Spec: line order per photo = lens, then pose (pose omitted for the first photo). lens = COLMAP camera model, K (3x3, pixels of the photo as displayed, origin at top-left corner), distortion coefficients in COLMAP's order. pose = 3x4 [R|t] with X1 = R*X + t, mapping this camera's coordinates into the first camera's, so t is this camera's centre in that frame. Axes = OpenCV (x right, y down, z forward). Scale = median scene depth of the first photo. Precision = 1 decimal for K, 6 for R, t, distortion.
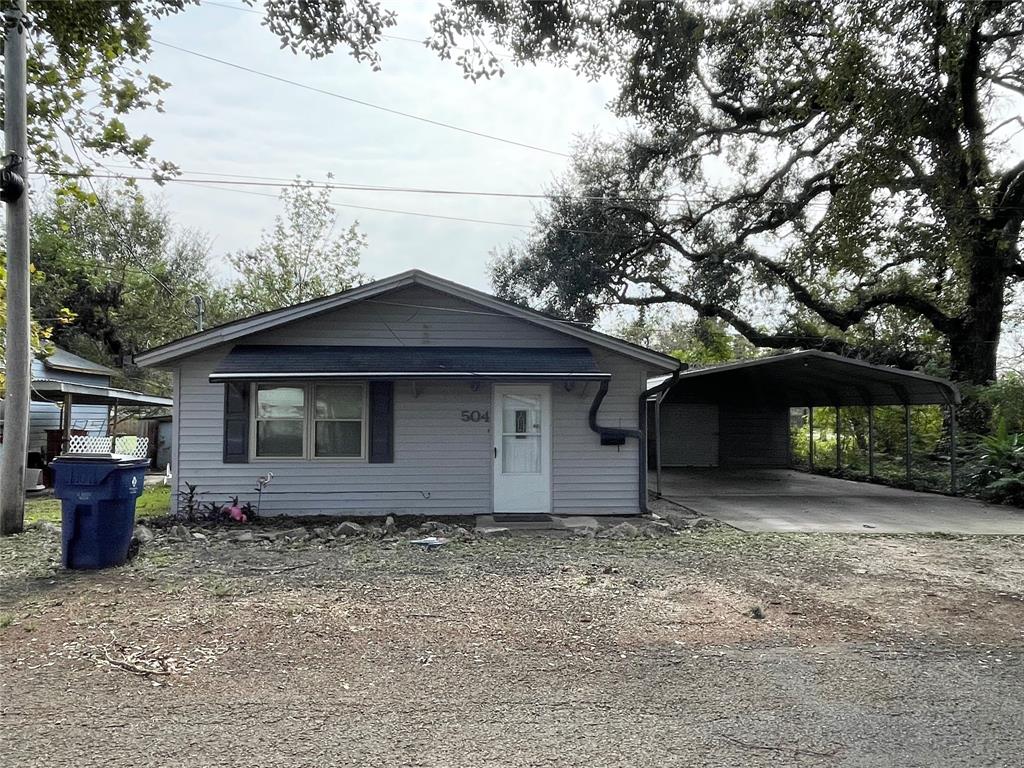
lens RADIAL K [[731.1, 0, 511.4], [0, 731.1, 392.8], [0, 0, 1]] dist [0.011715, -0.021700]
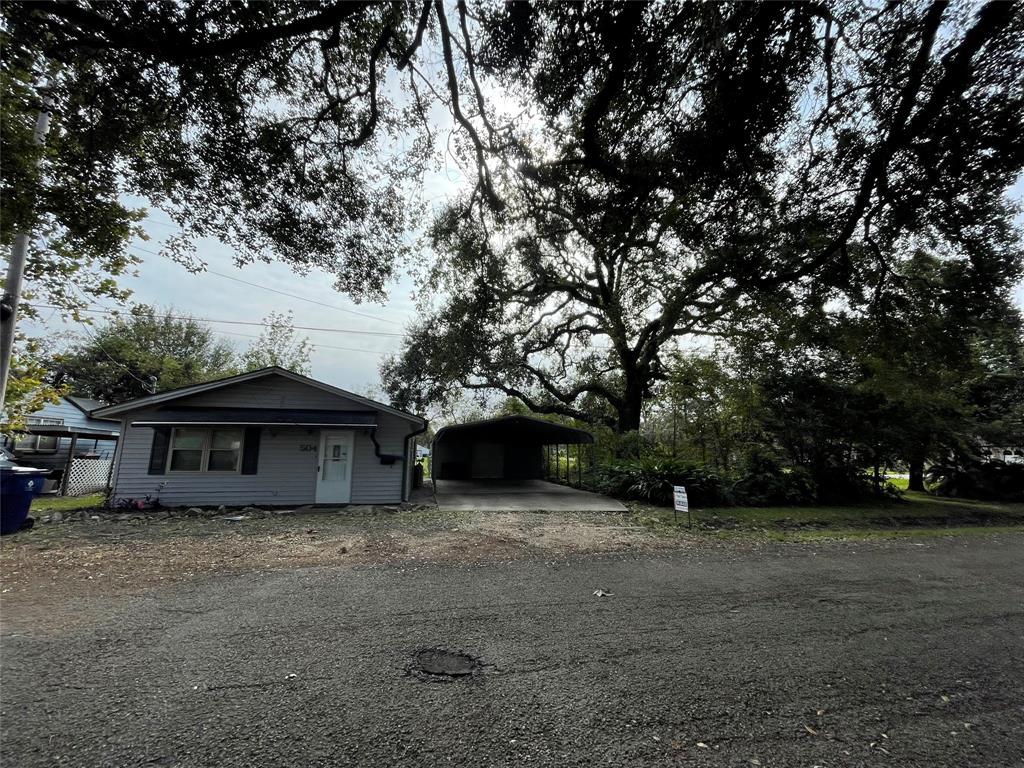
lens RADIAL K [[416.8, 0, 511.6], [0, 416.8, 382.2], [0, 0, 1]] dist [-0.003457, -0.000231]
pose [[0.990992, 0.026271, 0.131317, 0.304006], [-0.008815, 0.991239, -0.131786, 0.002130], [-0.133628, 0.129442, 0.982542, -0.090070]]
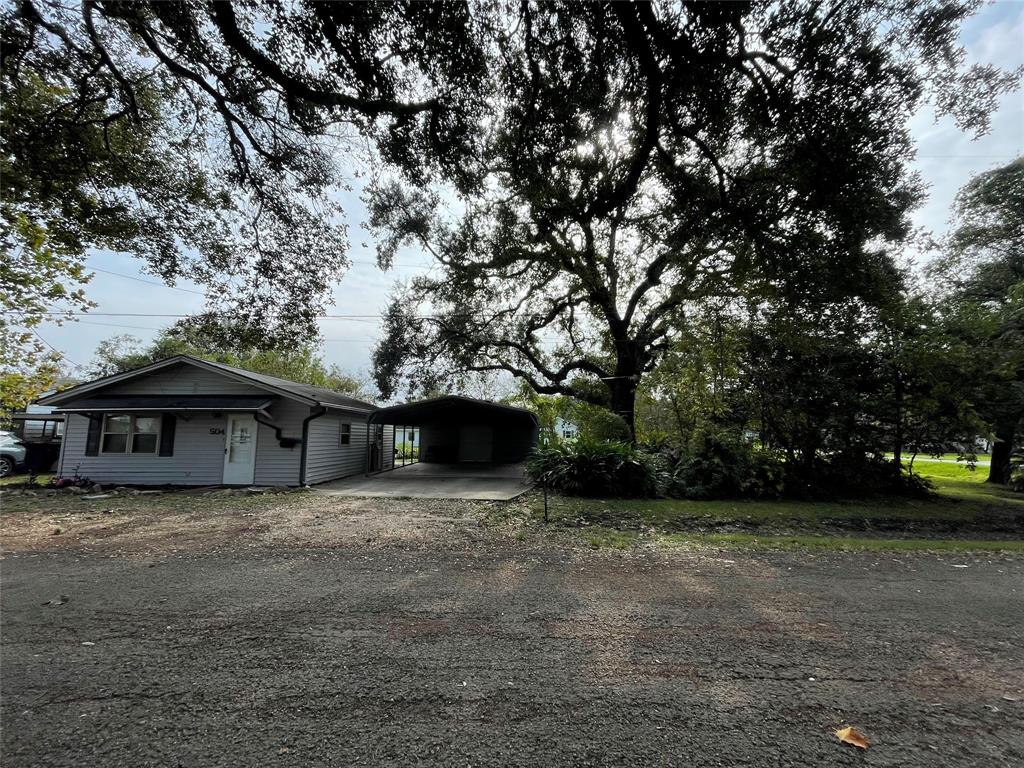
lens RADIAL K [[416.8, 0, 512.5], [0, 416.8, 382.1], [0, 0, 1]] dist [-0.003457, -0.000231]
pose [[0.996363, -0.011218, -0.084471, 0.790416], [0.003270, 0.995600, -0.093649, 0.008095], [0.085150, 0.093032, 0.992015, -0.002446]]
